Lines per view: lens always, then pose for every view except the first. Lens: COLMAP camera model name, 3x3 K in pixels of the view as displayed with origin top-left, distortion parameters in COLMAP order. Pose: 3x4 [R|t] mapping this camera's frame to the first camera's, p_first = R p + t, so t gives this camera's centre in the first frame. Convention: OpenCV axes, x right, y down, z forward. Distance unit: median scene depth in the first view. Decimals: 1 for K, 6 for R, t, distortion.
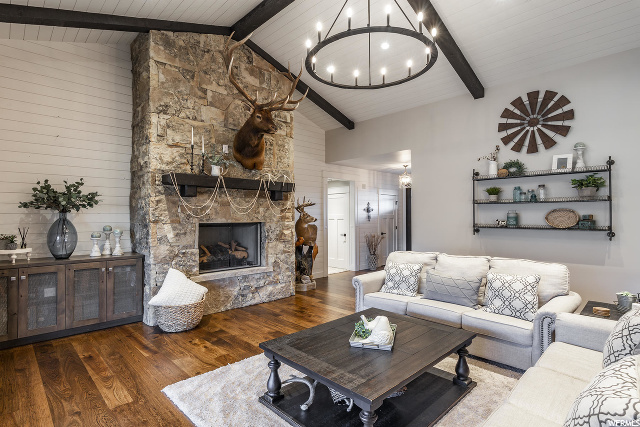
lens RADIAL K [[330.2, 0, 351.8], [0, 330.2, 215.4], [0, 0, 1]] dist [0.000265, -0.000035]
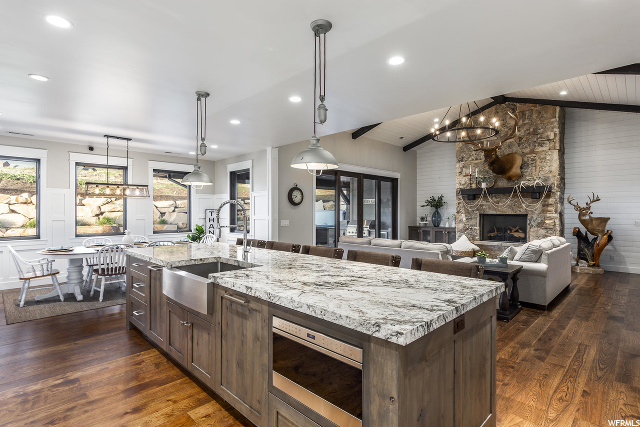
lens RADIAL K [[306.6, 0, 320.0], [0, 306.6, 213.5], [0, 0, 1]] dist [-0.001382, -0.000492]
pose [[-0.010096, 0.008266, -0.999915, 1.351114], [0.001931, 0.999964, 0.008247, 0.006966], [0.999947, -0.001848, -0.010111, 0.107314]]
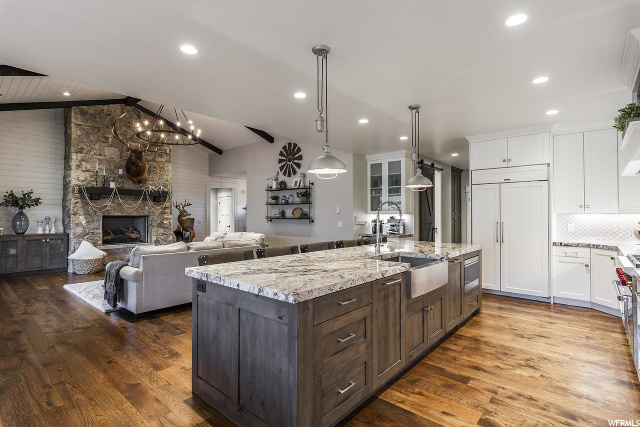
lens RADIAL K [[314.3, 0, 320.0], [0, 314.3, 213.5], [0, 0, 1]] dist [-0.001599, -0.000360]
pose [[0.999453, 0.003693, 0.032864, 0.635889], [-0.003601, 0.999989, -0.002864, 0.014971], [-0.032875, 0.002744, 0.999456, -0.693756]]
